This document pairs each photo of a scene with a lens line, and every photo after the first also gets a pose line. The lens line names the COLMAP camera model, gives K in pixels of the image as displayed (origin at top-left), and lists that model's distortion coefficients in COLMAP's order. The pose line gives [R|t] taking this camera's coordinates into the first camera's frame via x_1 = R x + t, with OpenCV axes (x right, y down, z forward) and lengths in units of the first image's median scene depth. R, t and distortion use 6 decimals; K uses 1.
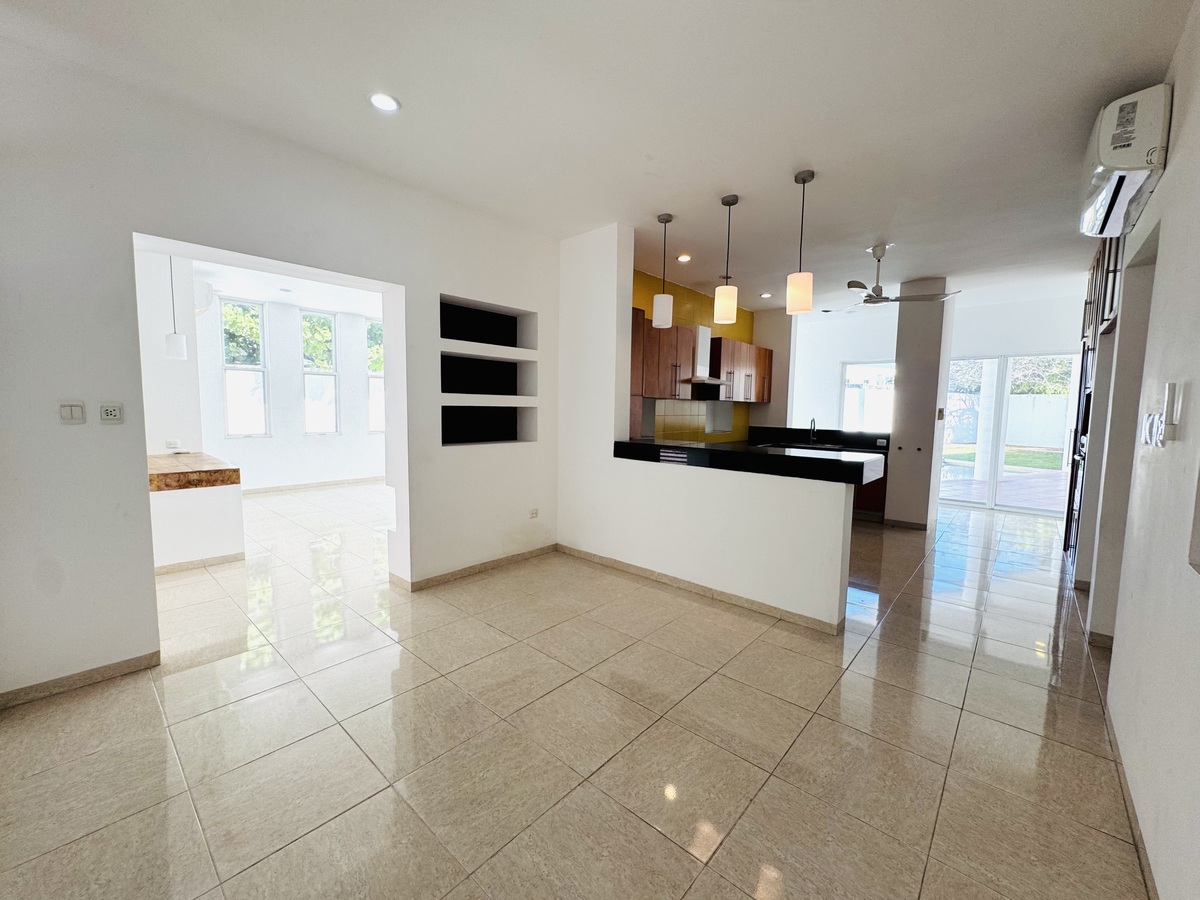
lens RADIAL K [[482.3, 0, 600.8], [0, 482.3, 450.1], [0, 0, 1]] dist [-0.003294, 0.000814]
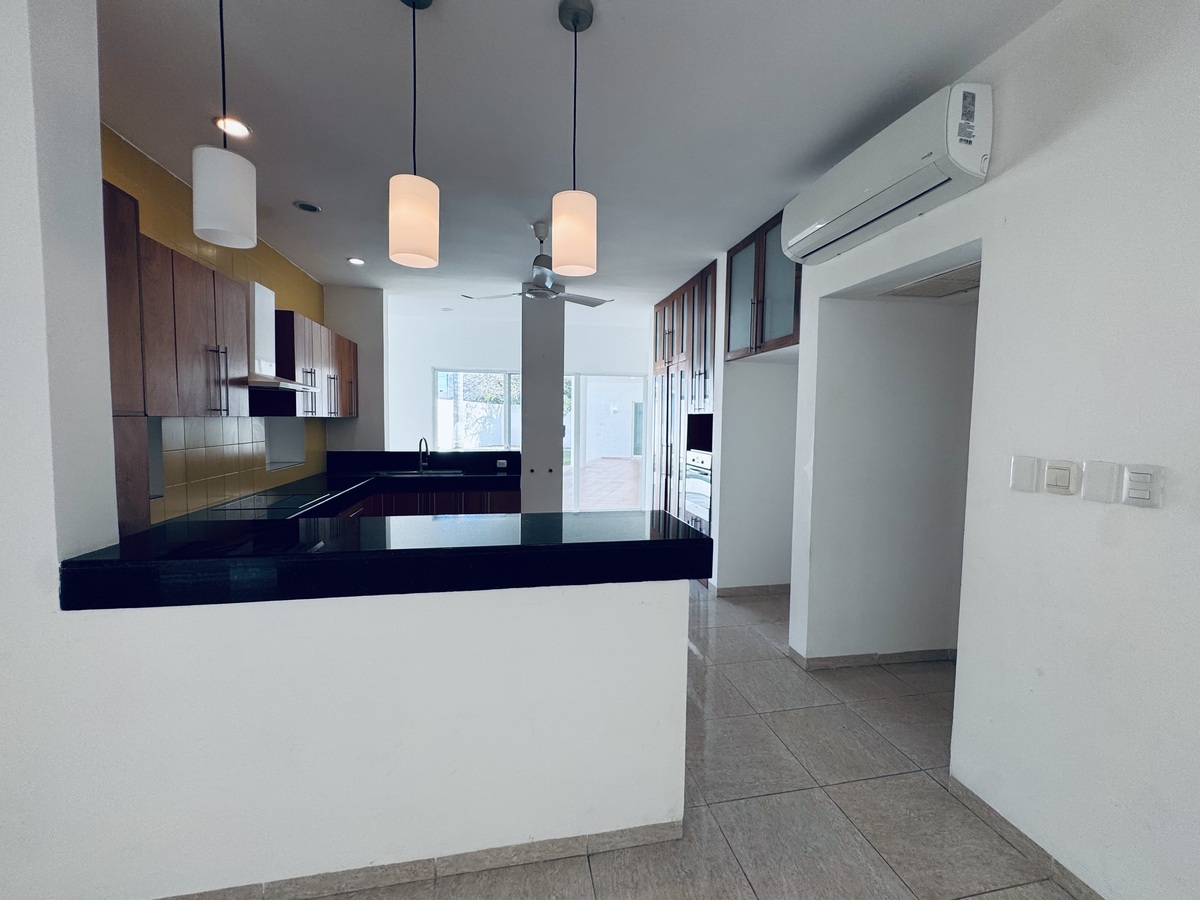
lens RADIAL K [[482.3, 0, 600.3], [0, 482.3, 447.5], [0, 0, 1]] dist [-0.003294, 0.000814]
pose [[0.602836, -0.054703, 0.795988, -0.004973], [0.067769, 0.997552, 0.017231, -0.057460], [-0.794982, 0.043556, 0.605067, 0.392485]]
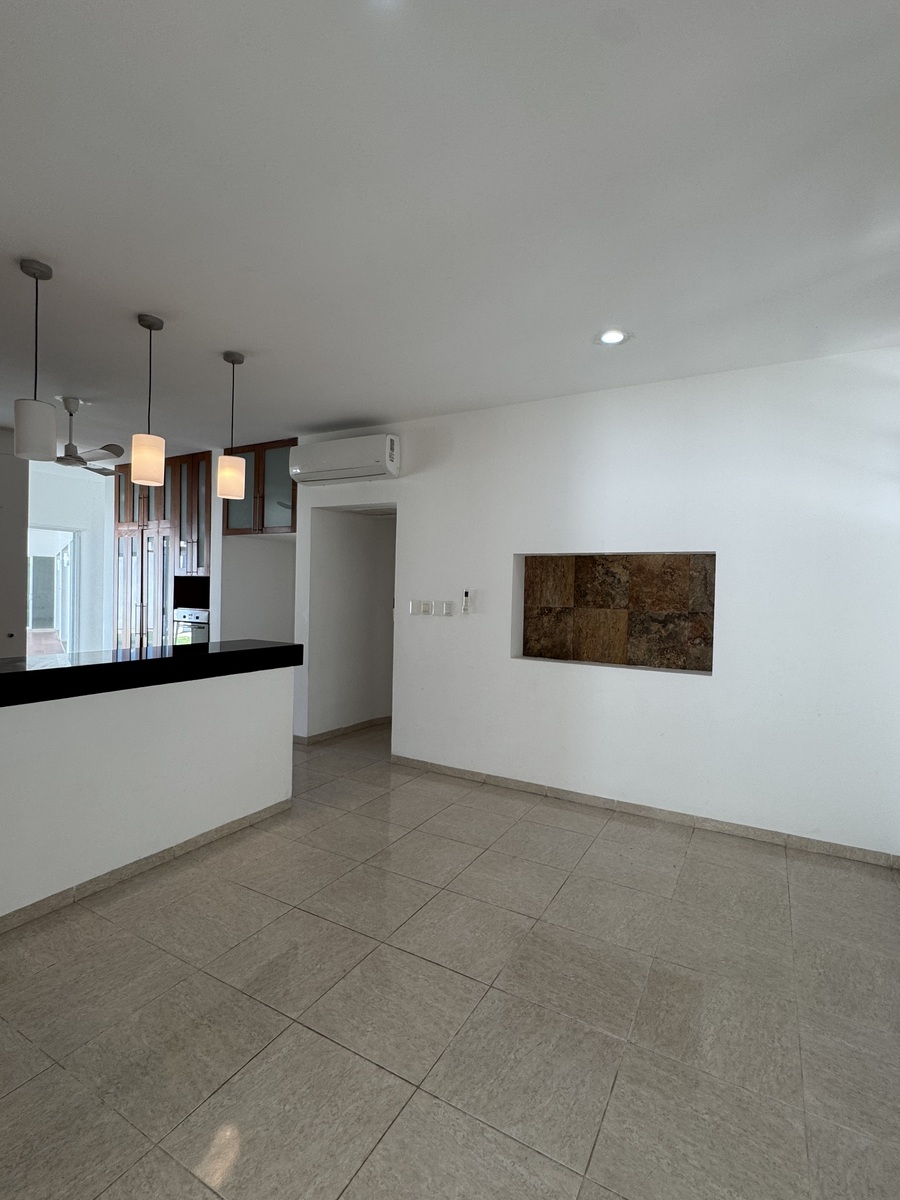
lens RADIAL K [[559.9, 0, 452.5], [0, 559.9, 601.2], [0, 0, 1]] dist [0.000201, -0.000017]
pose [[-0.210557, -0.041659, 0.976693, -0.447376], [0.061503, 0.996548, 0.055765, -0.070417], [-0.975645, 0.071811, -0.207268, 0.485716]]
